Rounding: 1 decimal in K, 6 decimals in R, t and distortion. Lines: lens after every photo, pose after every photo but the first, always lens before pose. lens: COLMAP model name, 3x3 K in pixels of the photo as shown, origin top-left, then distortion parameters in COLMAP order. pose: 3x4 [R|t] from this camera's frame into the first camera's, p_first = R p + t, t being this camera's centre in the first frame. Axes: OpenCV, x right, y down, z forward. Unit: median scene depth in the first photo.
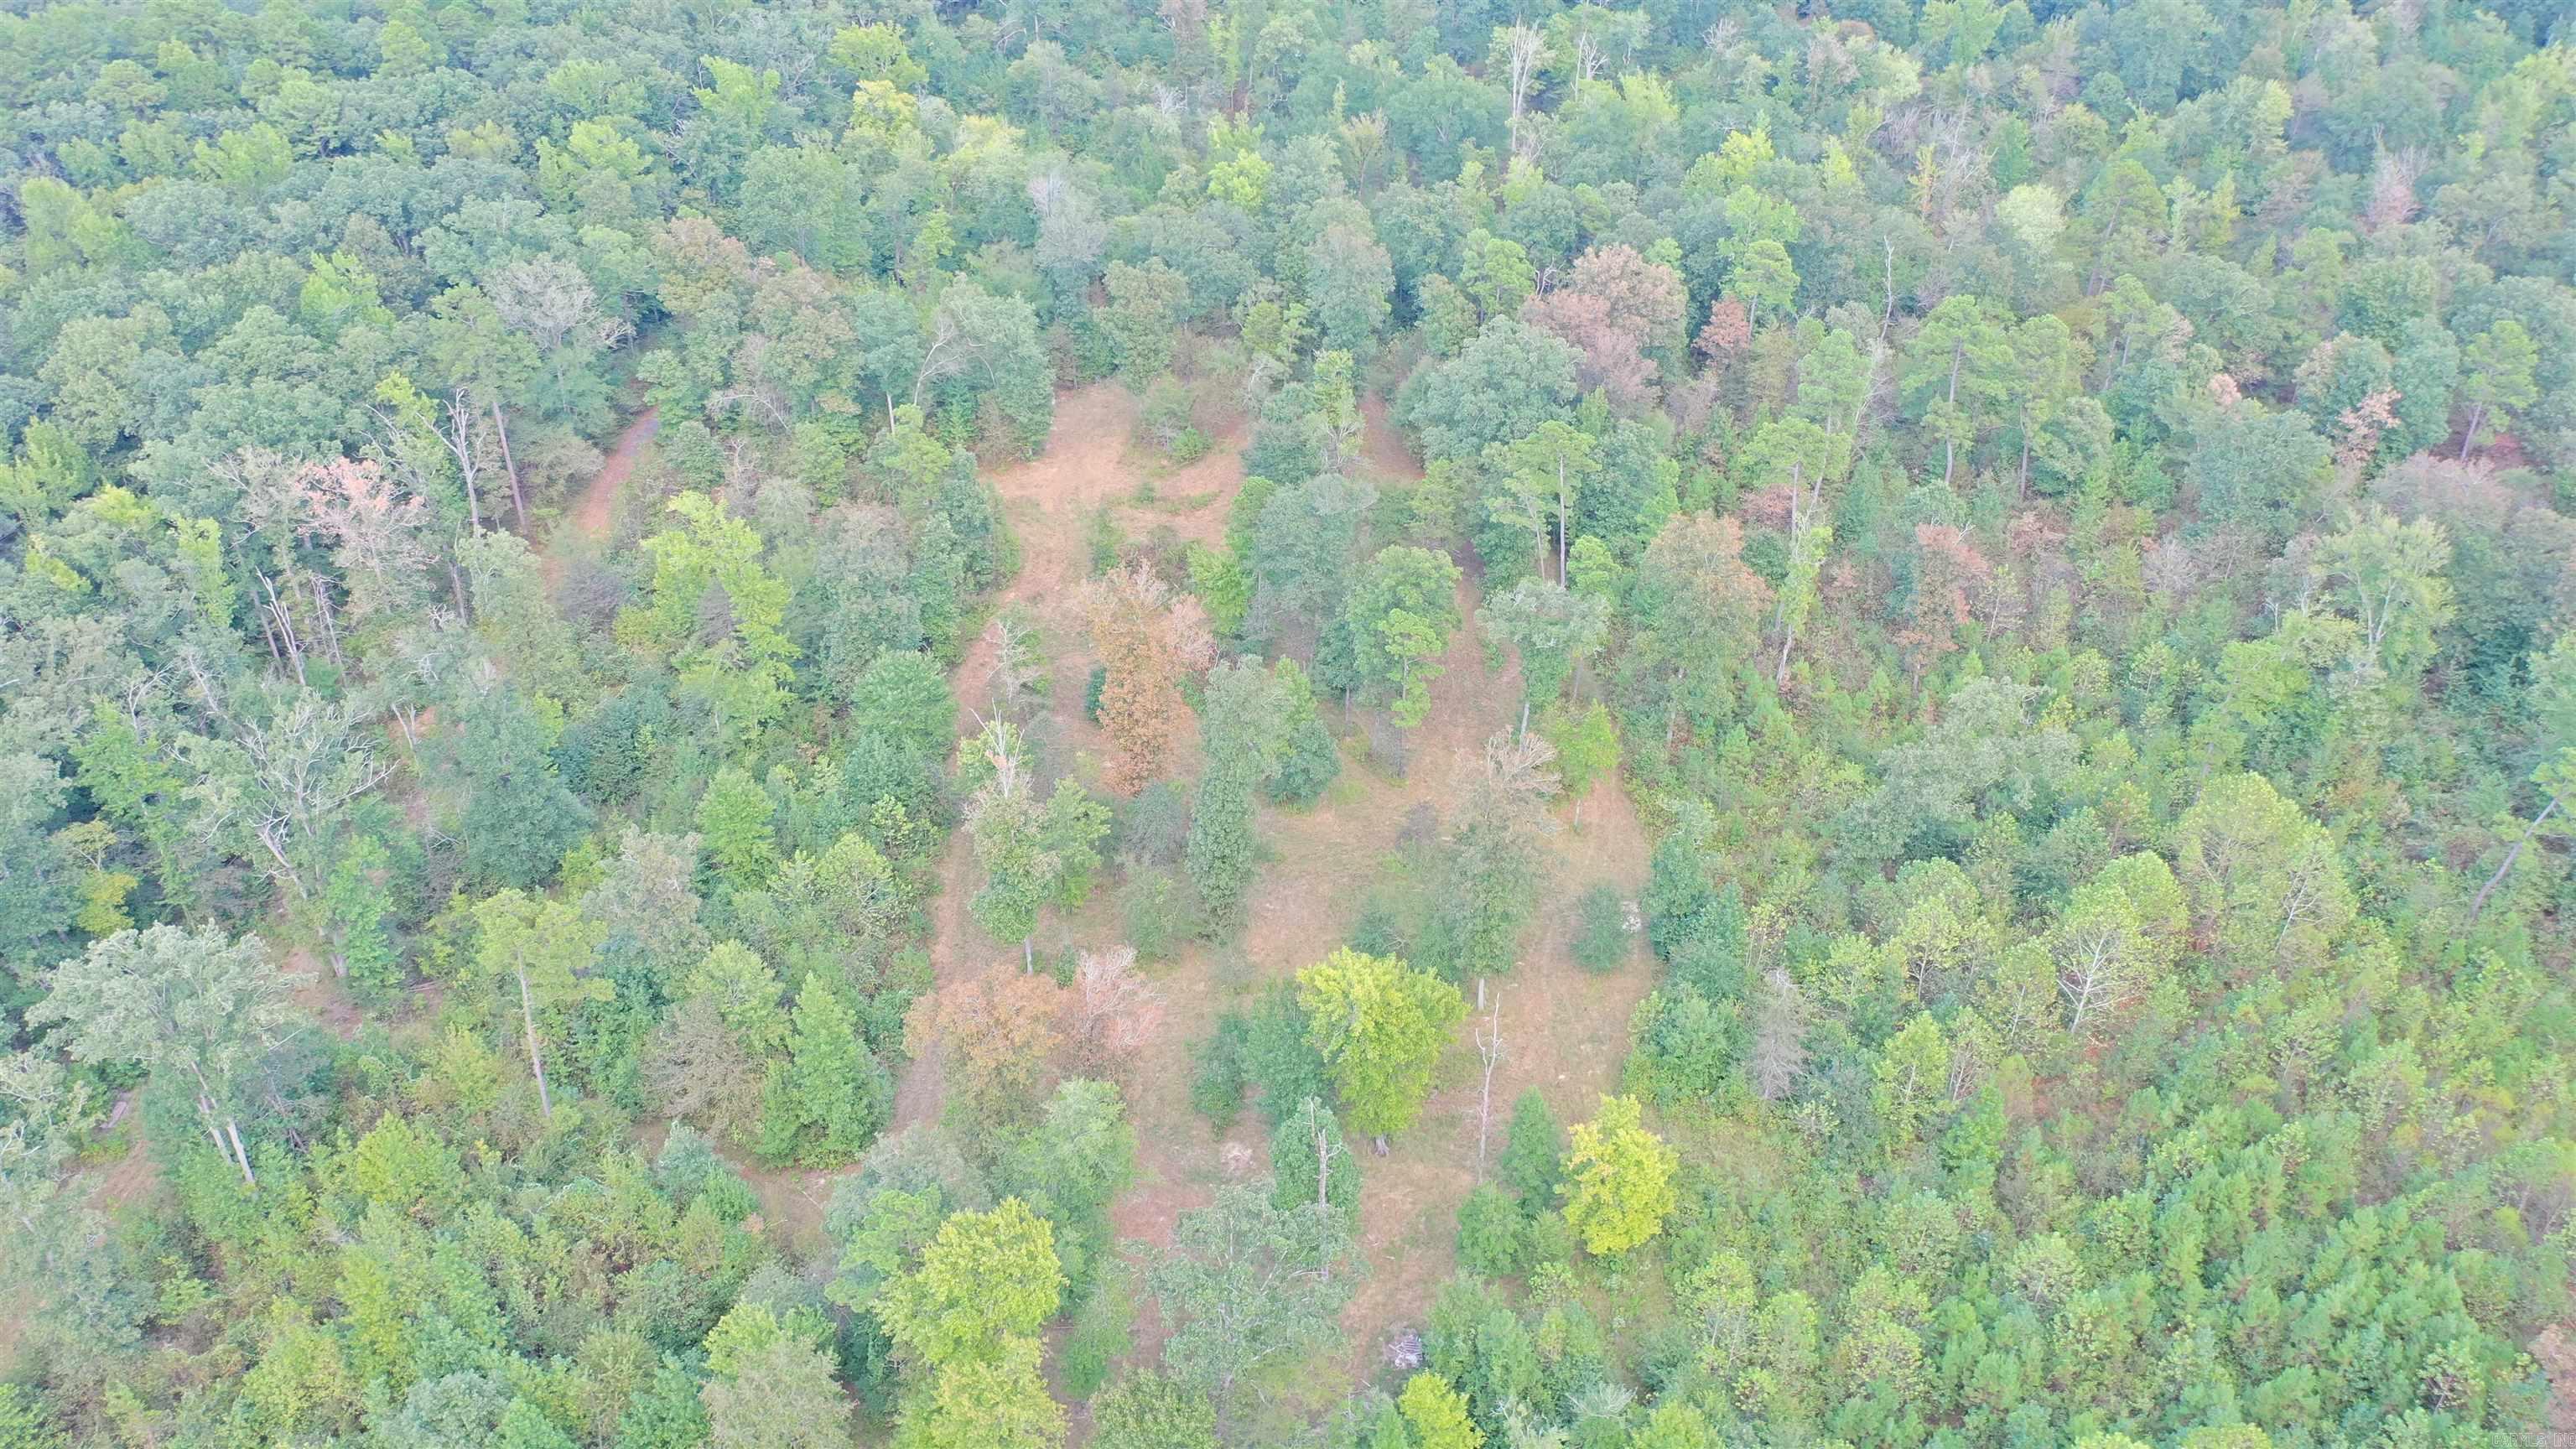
lens RADIAL K [[2044.0, 0, 1288.0], [0, 2044.0, 724.5], [0, 0, 1]] dist [-0.006264, -0.001025]
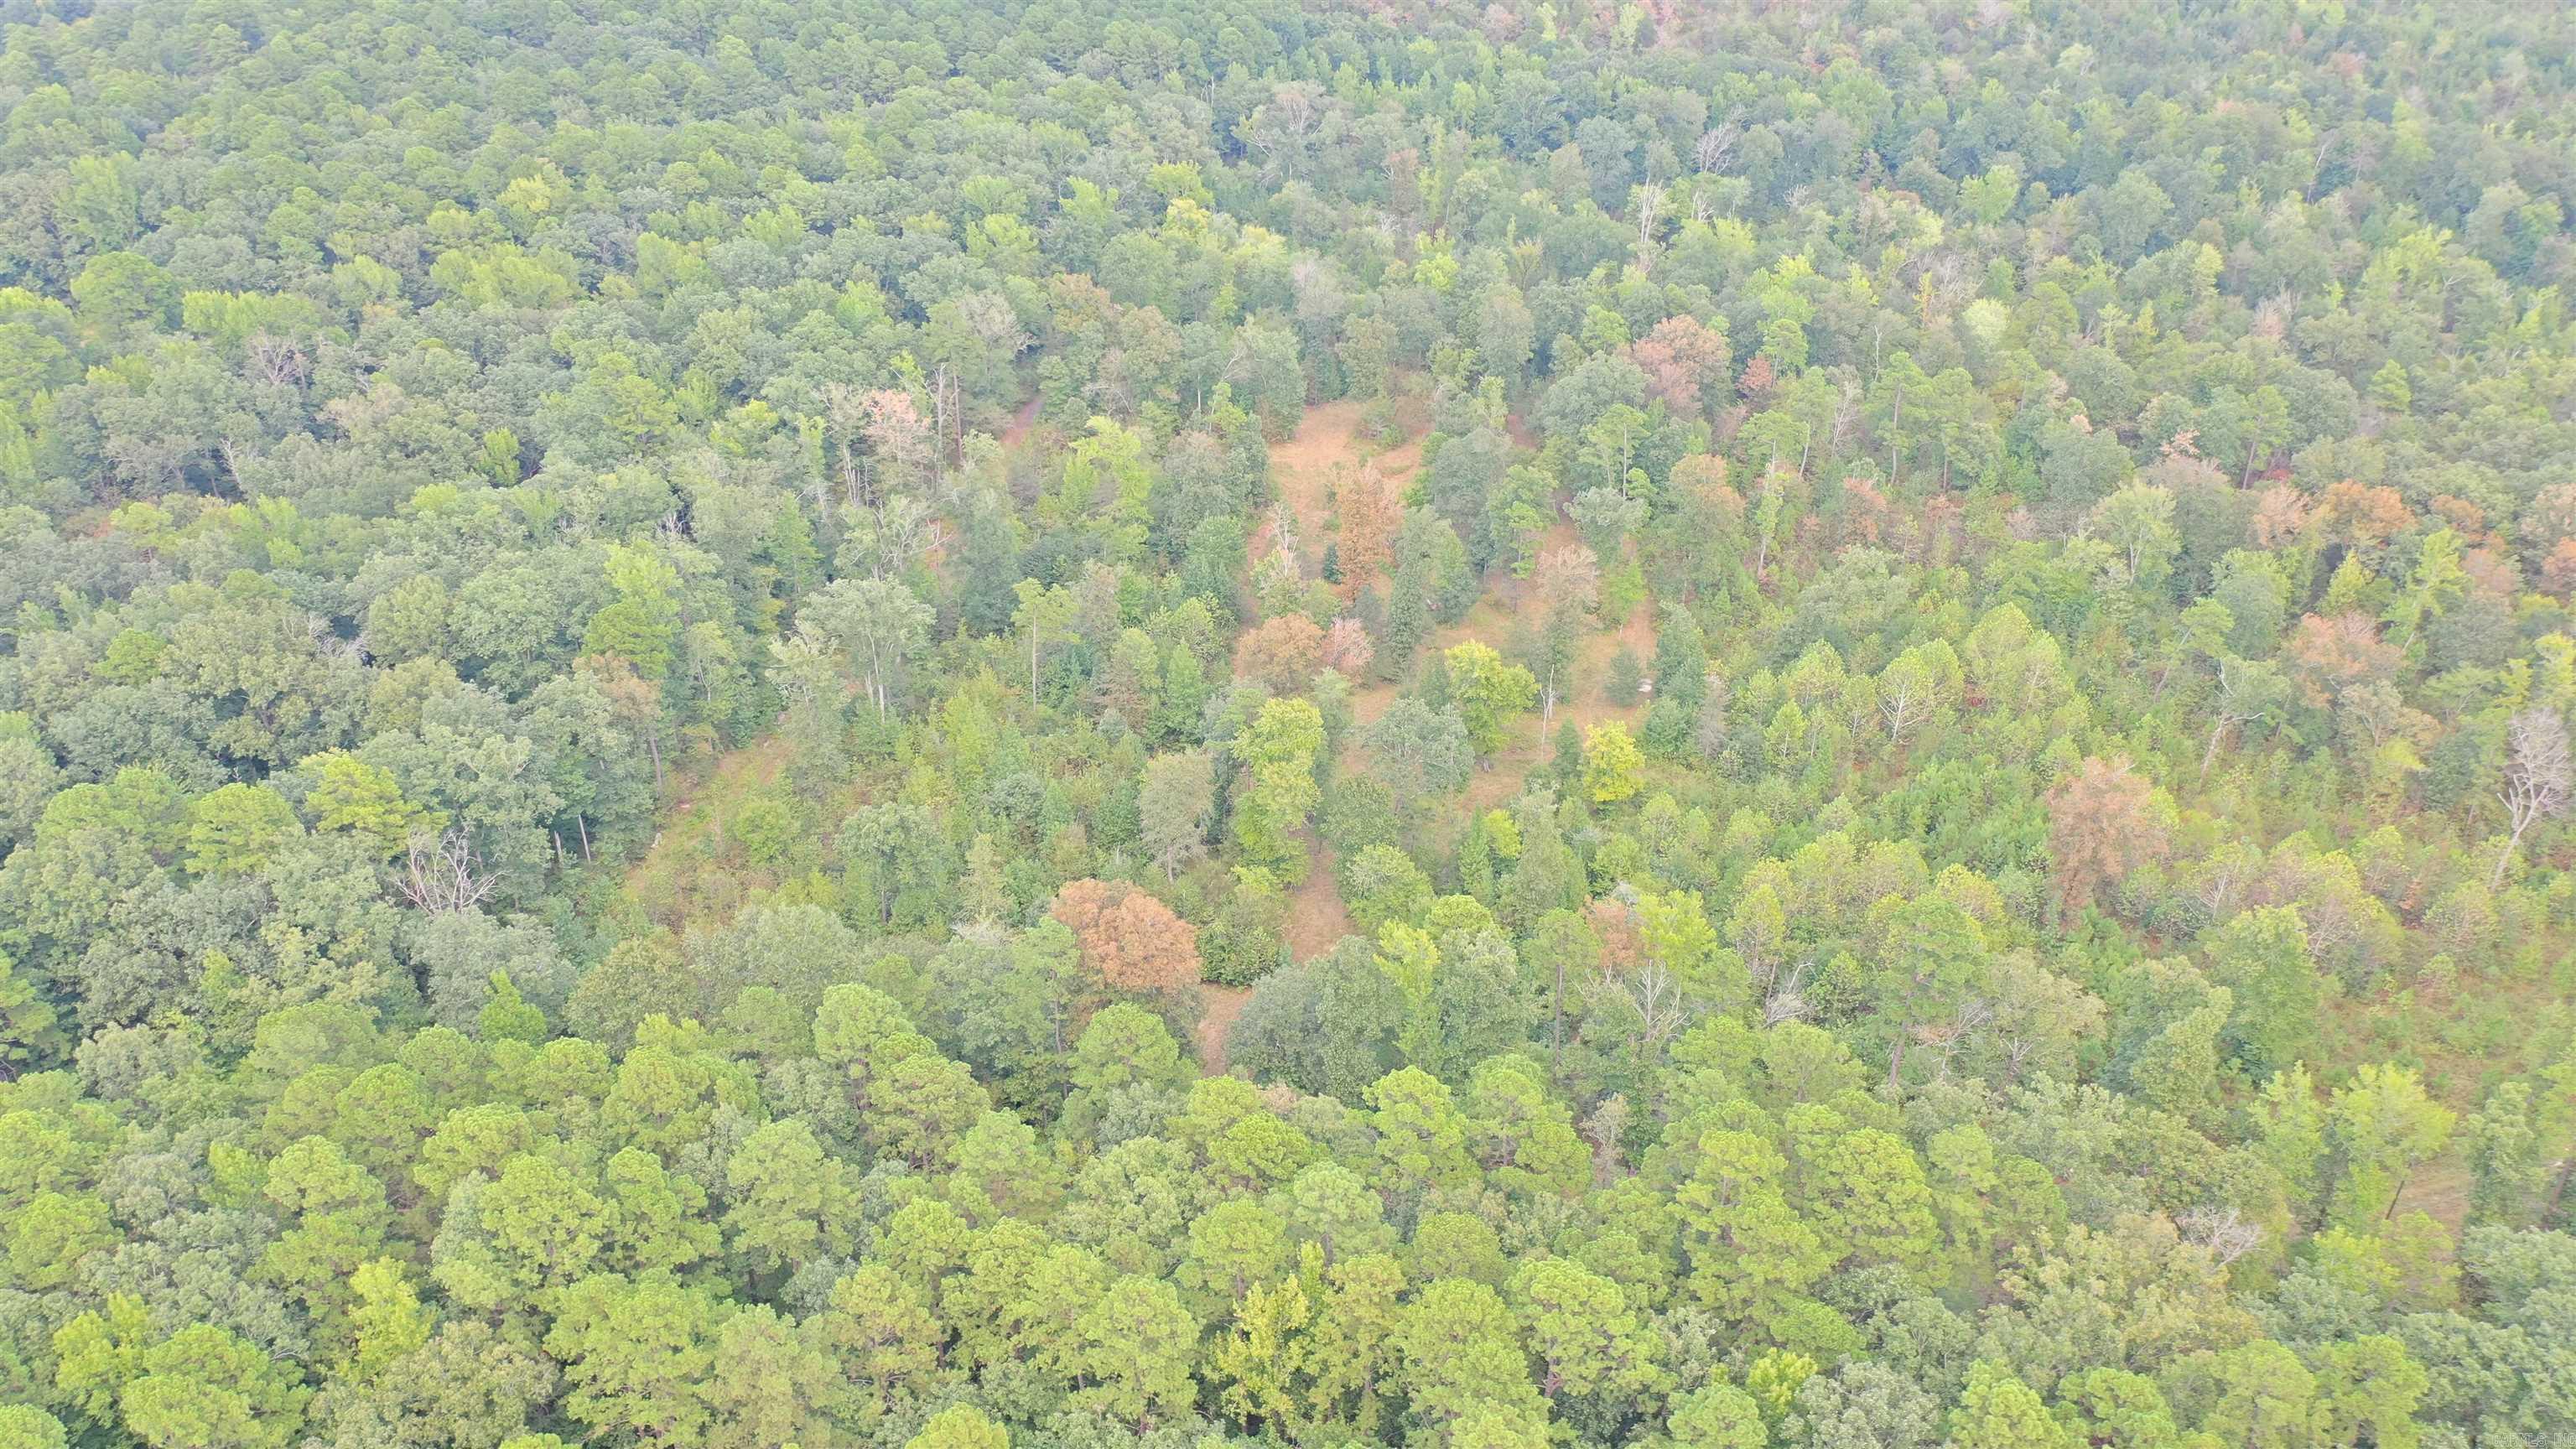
lens RADIAL K [[2044.0, 0, 1288.0], [0, 2044.0, 724.5], [0, 0, 1]] dist [-0.006264, -0.001025]
pose [[0.994866, 0.062317, -0.079733, 0.008228], [-0.068427, 0.994731, -0.076342, 0.191522], [0.074555, 0.081406, 0.993889, -0.476687]]
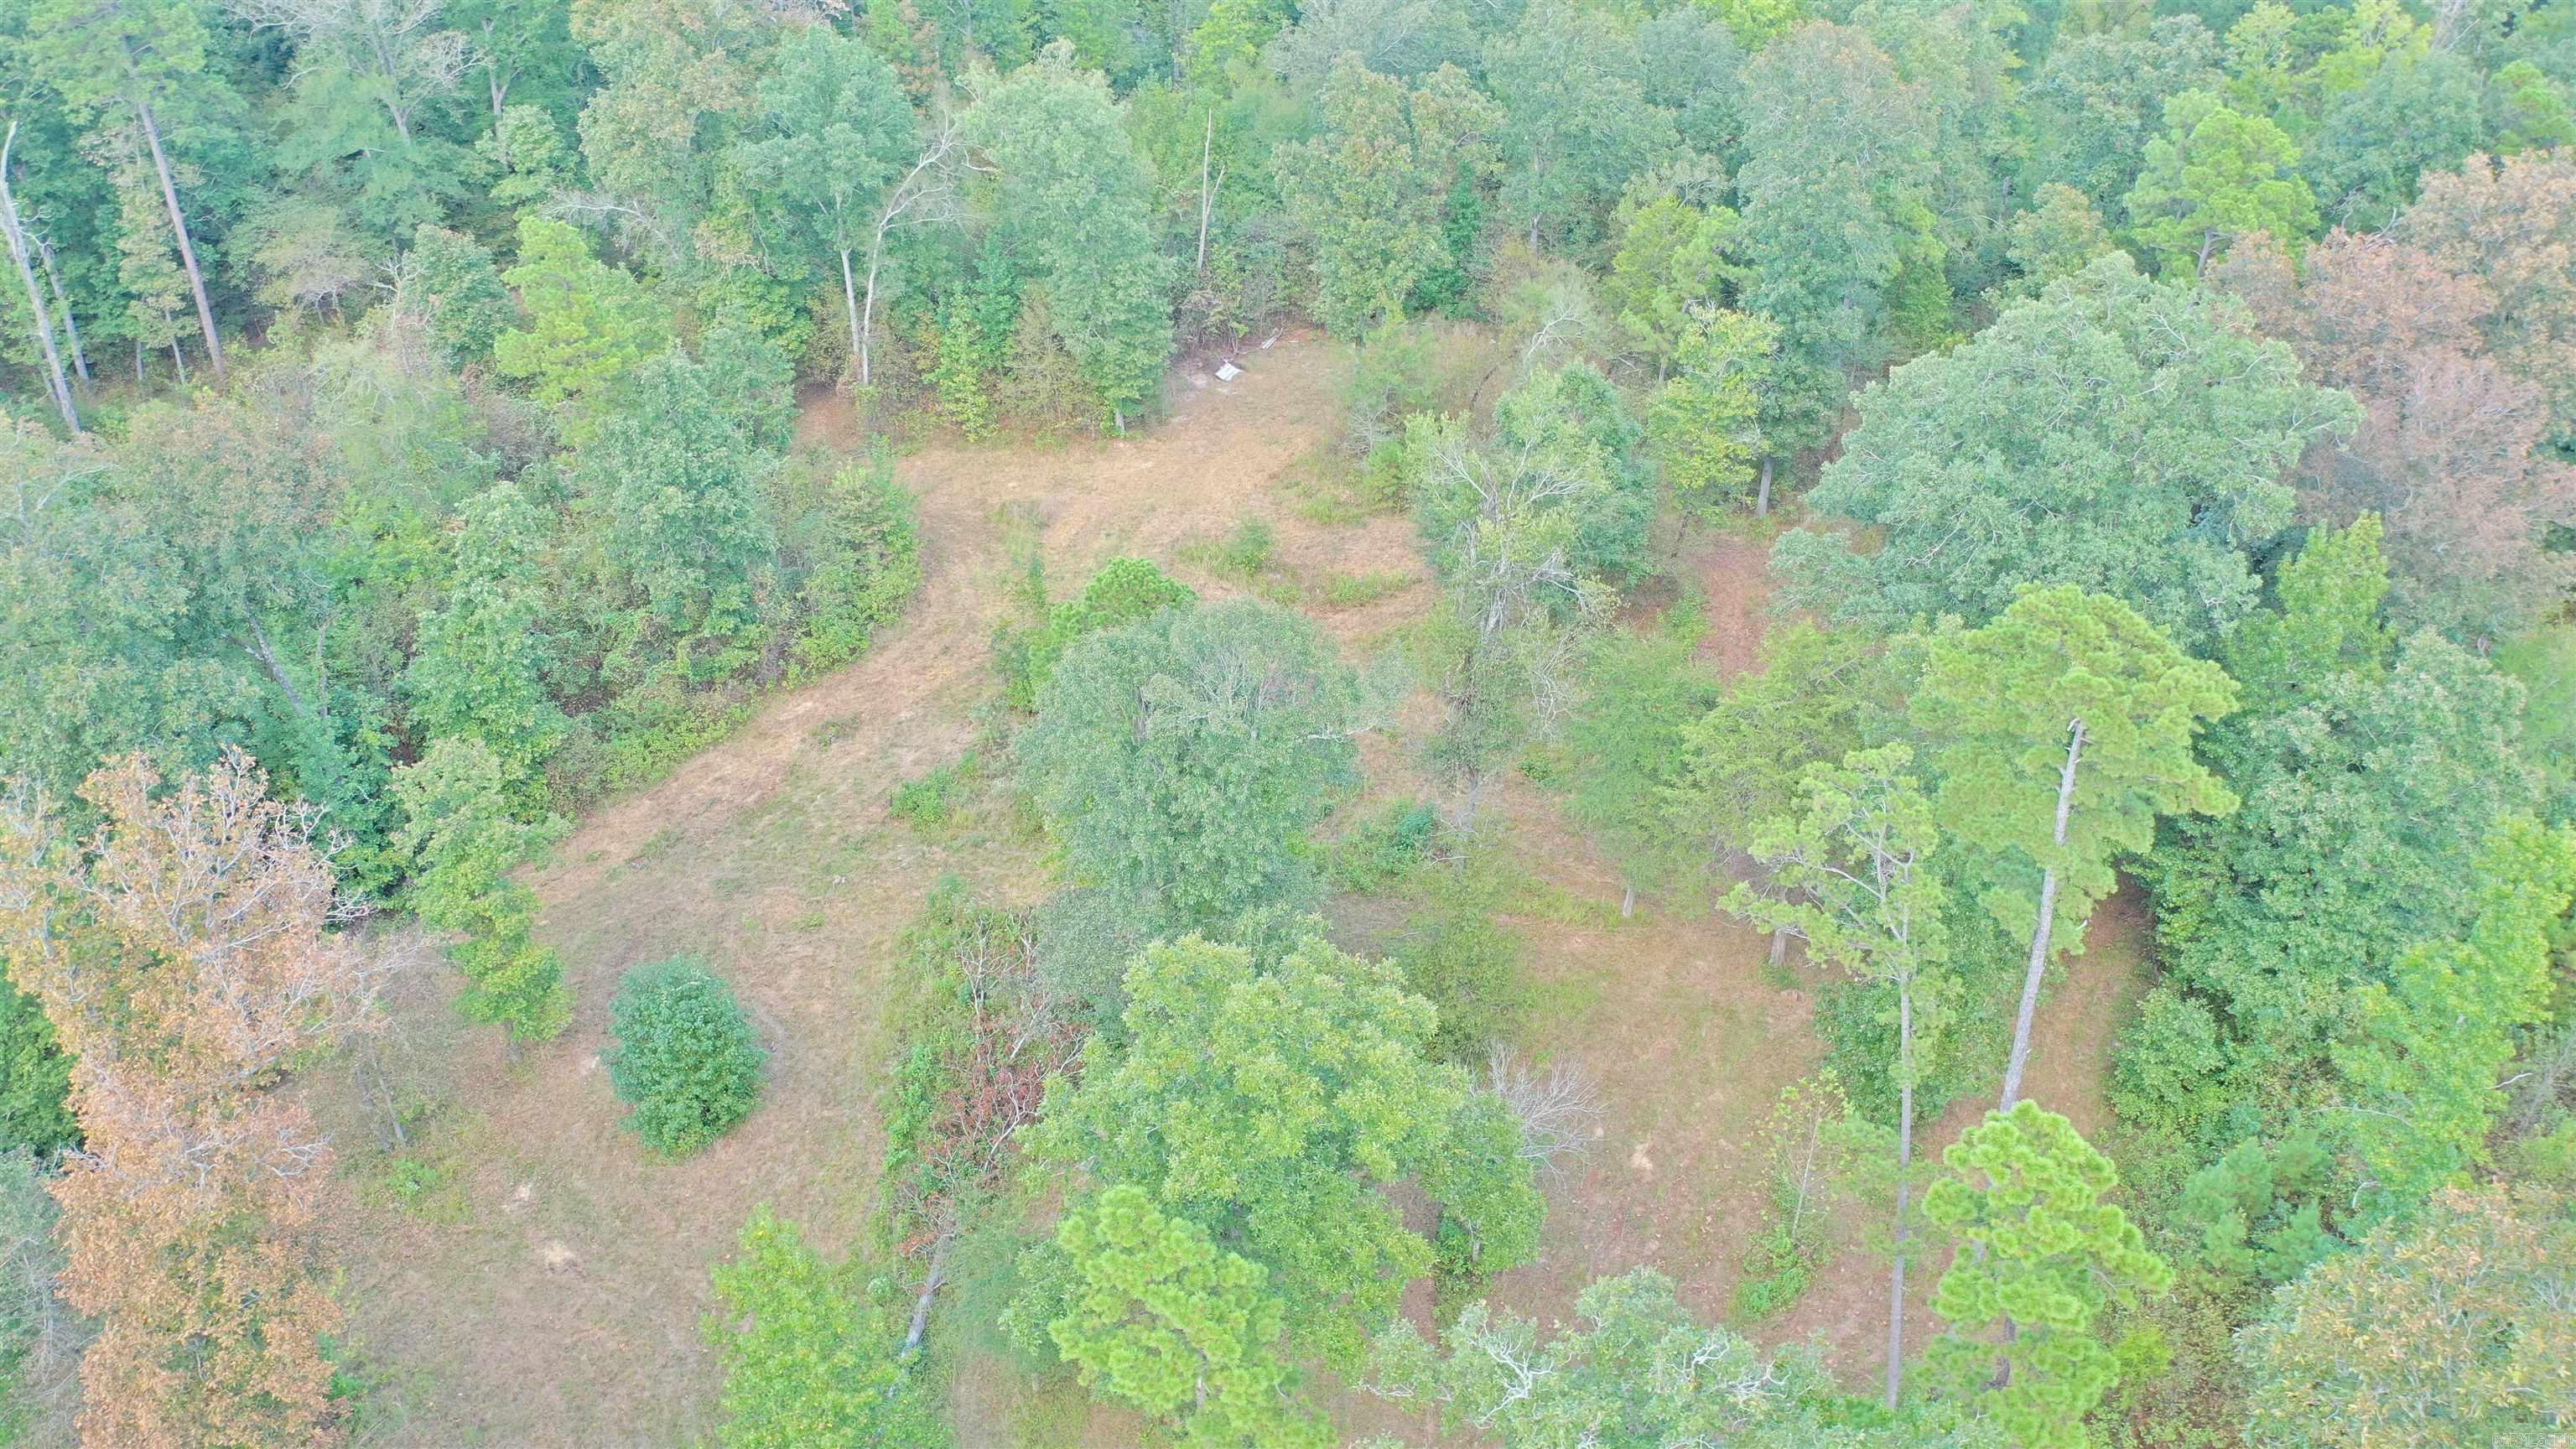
lens RADIAL K [[2044.0, 0, 1288.0], [0, 2044.0, 724.5], [0, 0, 1]] dist [-0.006264, -0.001025]
pose [[0.900514, 0.237542, -0.364208, 0.108266], [-0.239746, 0.970016, 0.039880, -0.092804], [0.362761, 0.051405, 0.930463, 0.565584]]
